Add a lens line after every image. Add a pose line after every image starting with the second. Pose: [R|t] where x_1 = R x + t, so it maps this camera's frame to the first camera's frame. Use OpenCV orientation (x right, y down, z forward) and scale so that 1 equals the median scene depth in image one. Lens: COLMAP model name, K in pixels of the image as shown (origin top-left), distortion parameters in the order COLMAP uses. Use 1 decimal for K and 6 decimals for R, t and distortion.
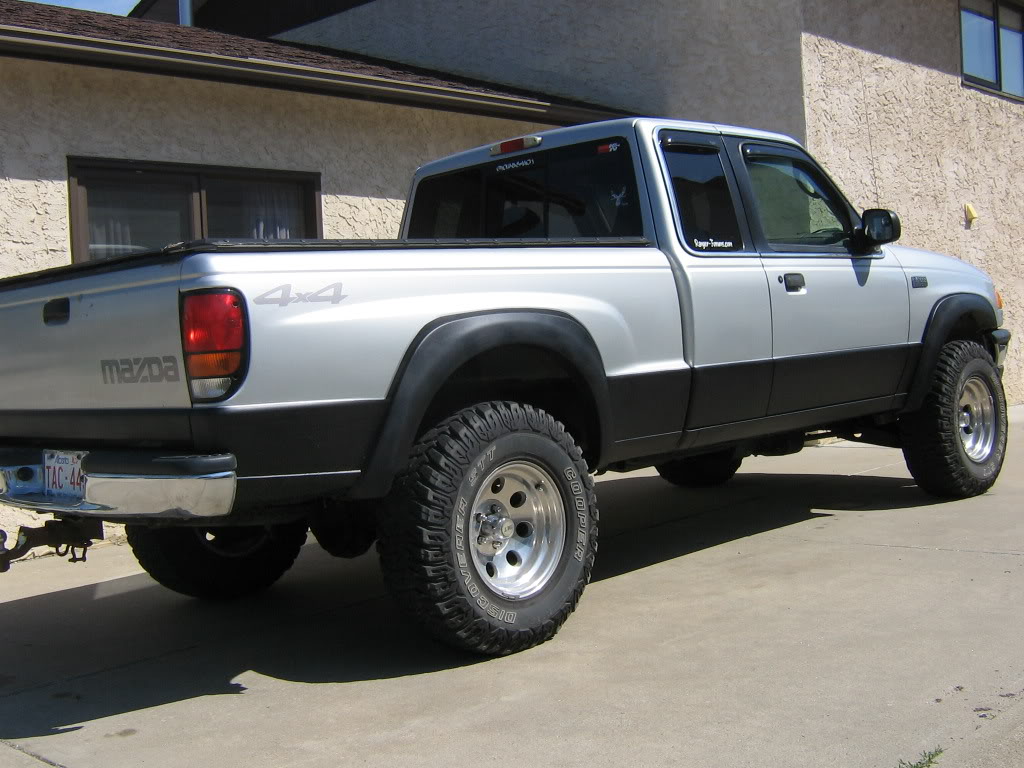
lens RADIAL K [[1263.3, 0, 484.8], [0, 1263.3, 379.4], [0, 0, 1]] dist [-0.123111, 0.076773]
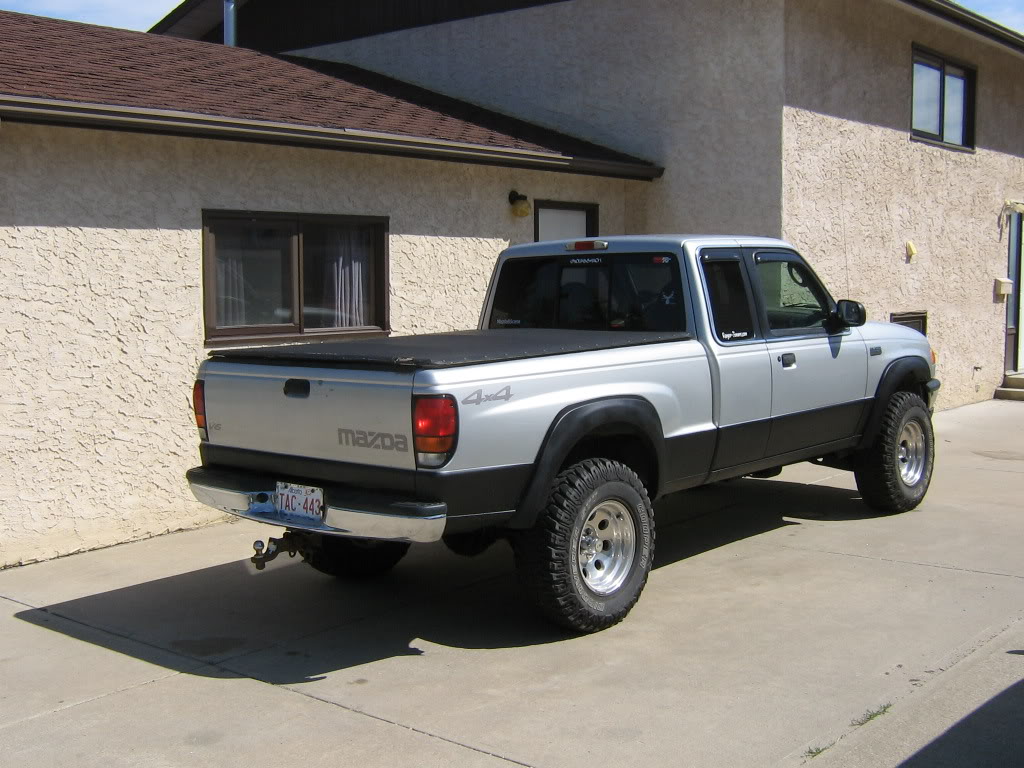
lens RADIAL K [[1263.3, 0, 484.8], [0, 1263.3, 379.4], [0, 0, 1]] dist [-0.123111, 0.076773]
pose [[0.997465, 0.040085, 0.058796, -0.171113], [-0.042831, 0.998013, 0.046215, -0.112252], [-0.056826, -0.048616, 0.997200, -0.361220]]
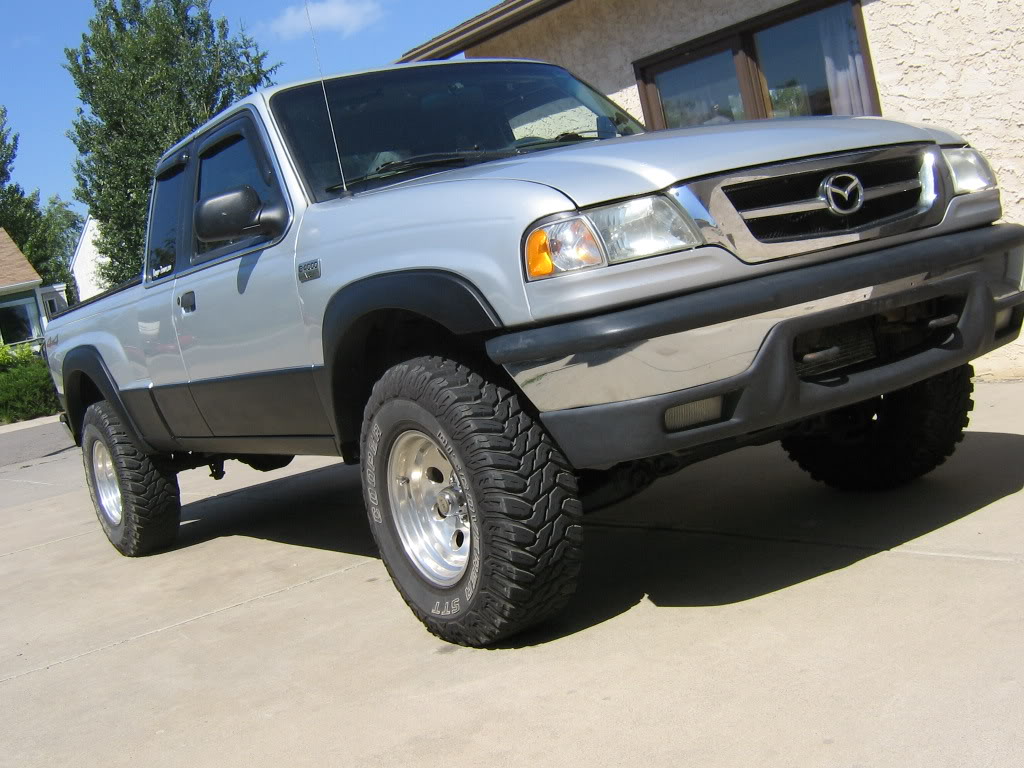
lens RADIAL K [[1263.3, 0, 484.8], [0, 1263.3, 379.4], [0, 0, 1]] dist [-0.123111, 0.076773]
pose [[-0.191745, 0.181616, -0.964494, 1.178239], [0.181323, 0.972367, 0.147051, -0.125711], [0.964550, -0.146689, -0.219377, 1.495810]]
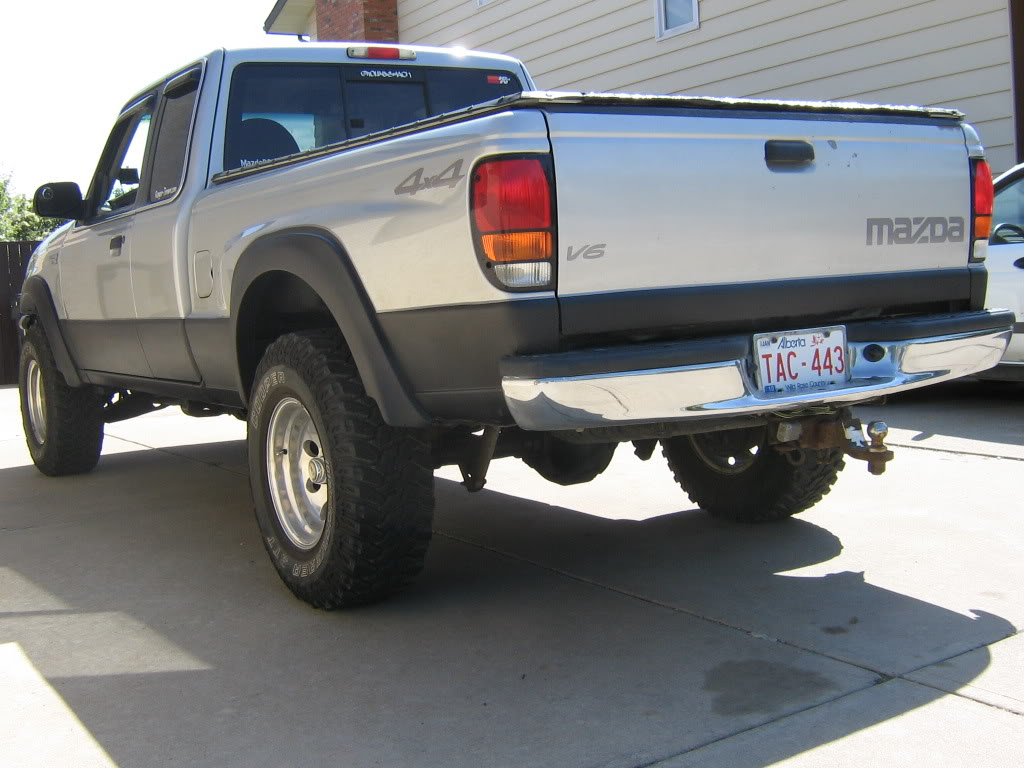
lens RADIAL K [[1263.3, 0, 484.8], [0, 1263.3, 379.4], [0, 0, 1]] dist [-0.123111, 0.076773]
pose [[0.221783, -0.025356, 0.974766, -0.936530], [0.077131, 0.996986, 0.008385, 0.053327], [-0.972041, 0.073325, 0.223071, 0.817001]]
